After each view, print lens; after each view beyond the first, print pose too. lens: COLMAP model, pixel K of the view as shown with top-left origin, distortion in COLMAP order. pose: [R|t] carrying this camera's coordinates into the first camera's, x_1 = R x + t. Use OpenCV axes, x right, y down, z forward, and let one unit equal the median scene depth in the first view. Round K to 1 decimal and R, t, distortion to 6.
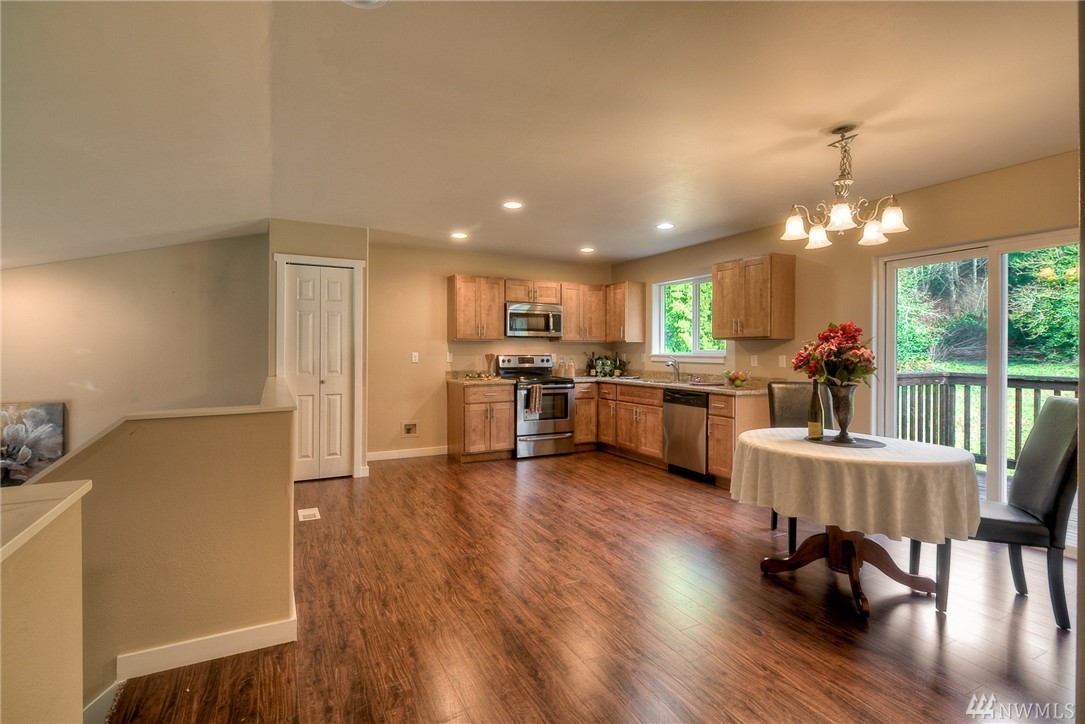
lens RADIAL K [[519.2, 0, 558.3], [0, 519.2, 350.2], [0, 0, 1]] dist [0.002424, -0.002811]
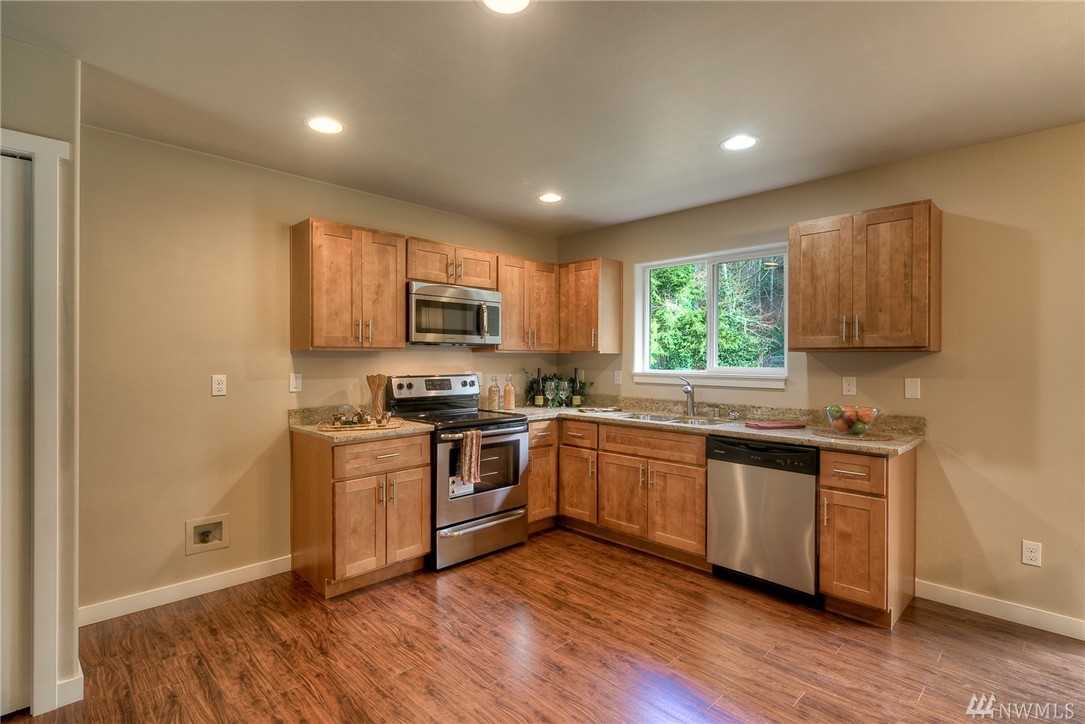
lens RADIAL K [[519.2, 0, 549.0], [0, 519.2, 358.8], [0, 0, 1]] dist [0.002424, -0.002811]
pose [[0.958745, -0.000512, 0.284267, -0.116399], [-0.000154, 0.999997, 0.002320, -0.011233], [-0.284268, -0.002268, 0.958742, 0.439596]]
